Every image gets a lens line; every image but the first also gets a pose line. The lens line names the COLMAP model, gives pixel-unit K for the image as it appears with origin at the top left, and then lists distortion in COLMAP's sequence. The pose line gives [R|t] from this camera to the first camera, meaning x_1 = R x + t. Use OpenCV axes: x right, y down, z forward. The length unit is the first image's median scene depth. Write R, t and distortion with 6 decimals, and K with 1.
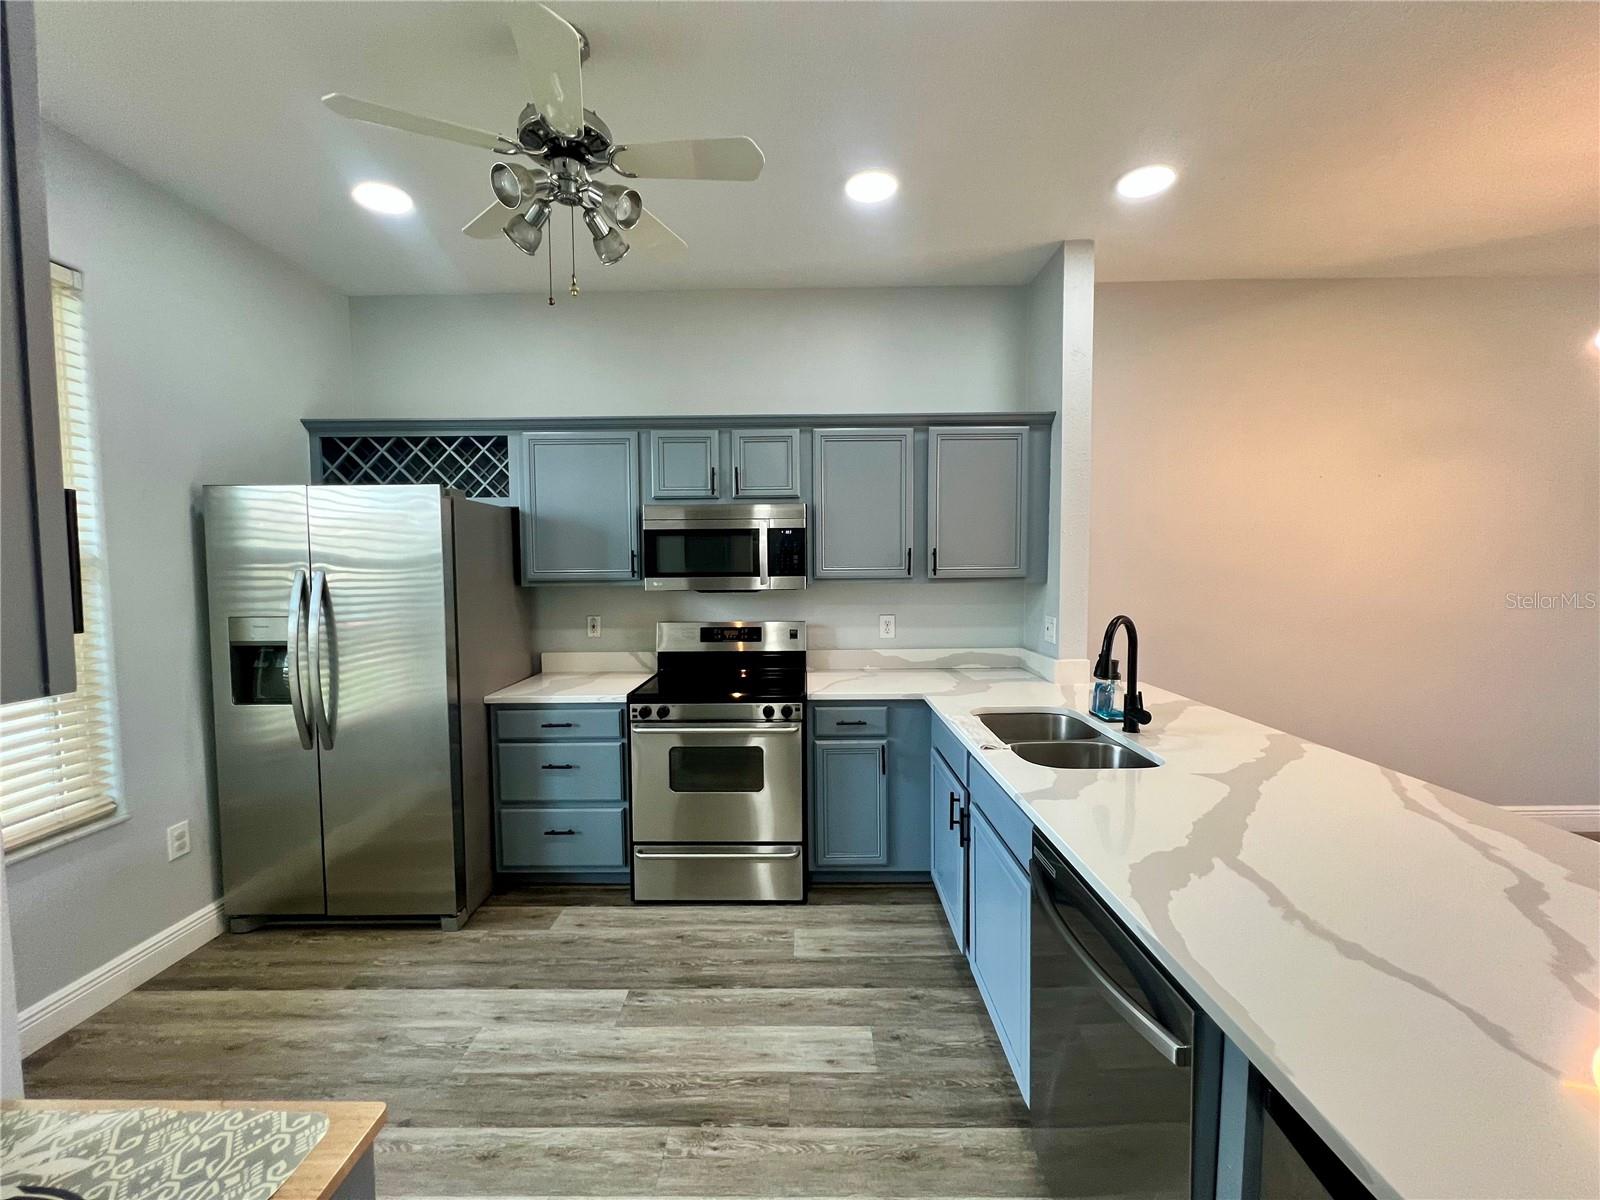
lens RADIAL K [[640.3, 0, 792.3], [0, 640.3, 597.9], [0, 0, 1]] dist [-0.001583, -0.000044]
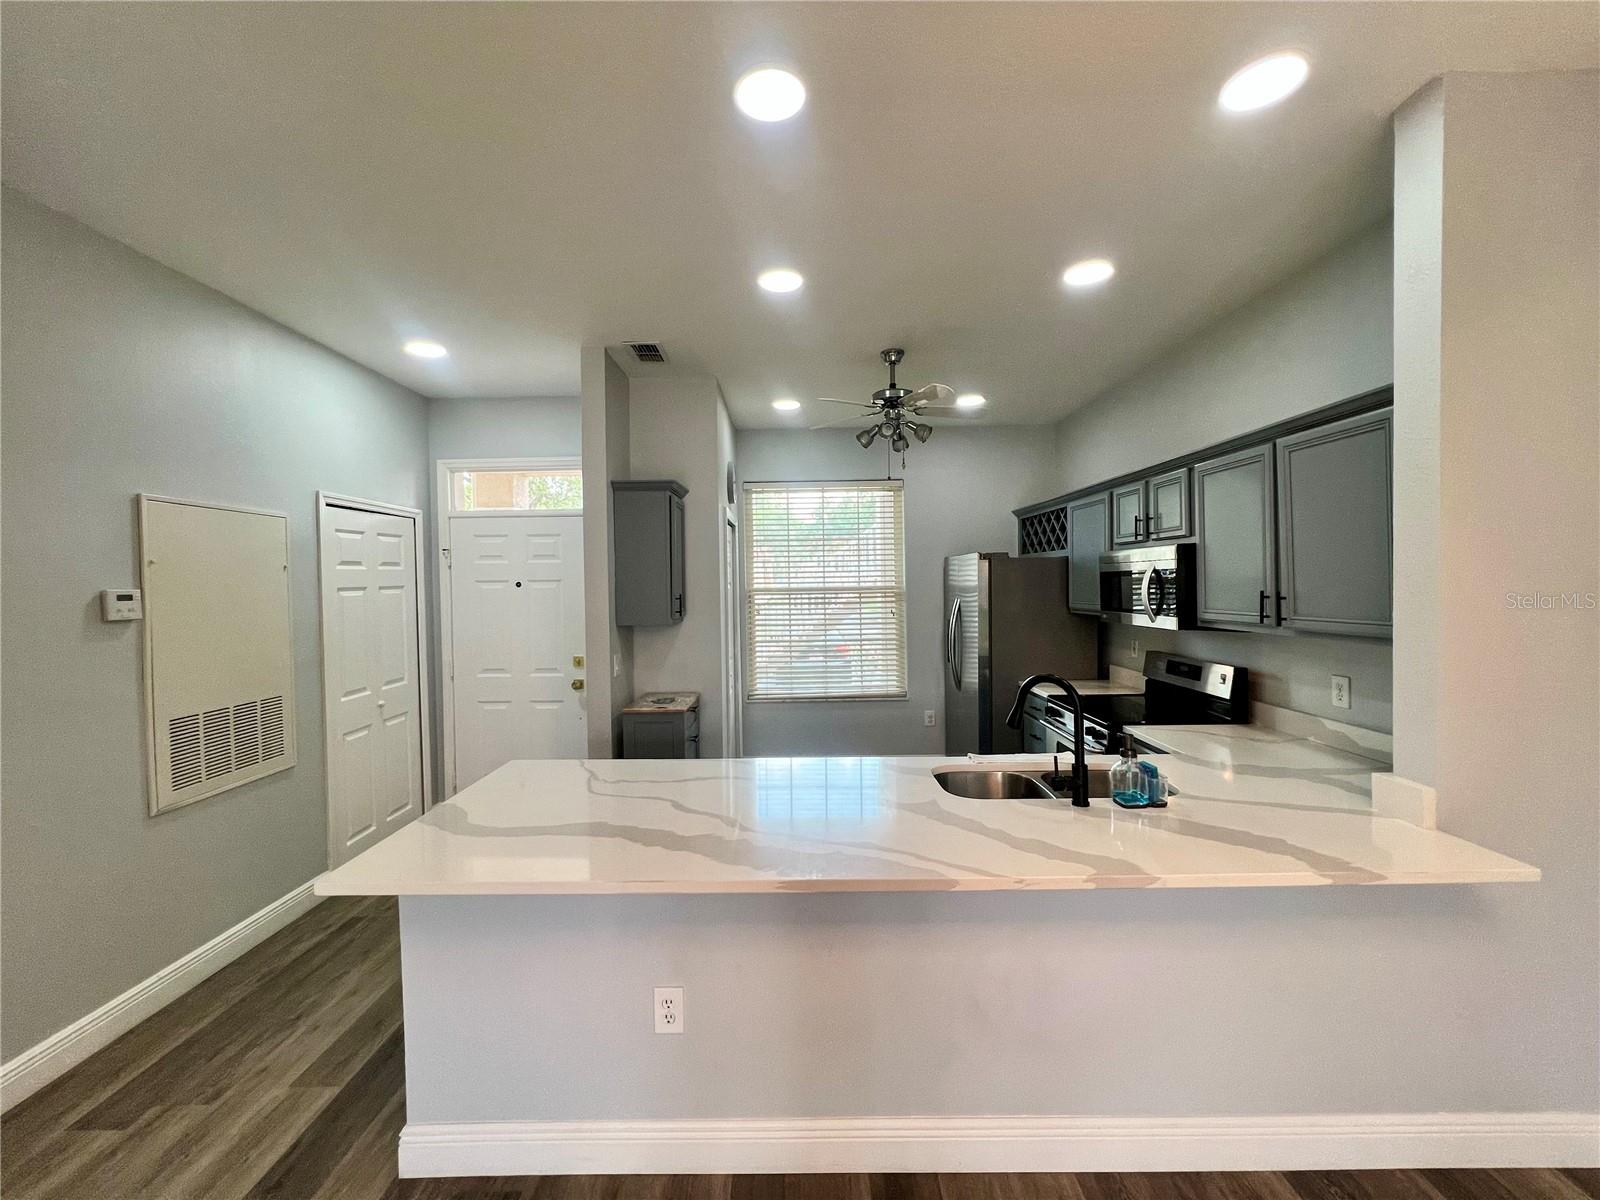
lens RADIAL K [[642.3, 0, 791.4], [0, 642.3, 596.7], [0, 0, 1]] dist [-0.000995, -0.000049]
pose [[0.001118, 0.028614, -0.999590, 1.192000], [-0.038920, 0.998834, 0.028549, -0.082967], [0.999242, 0.038872, 0.002230, 0.471603]]
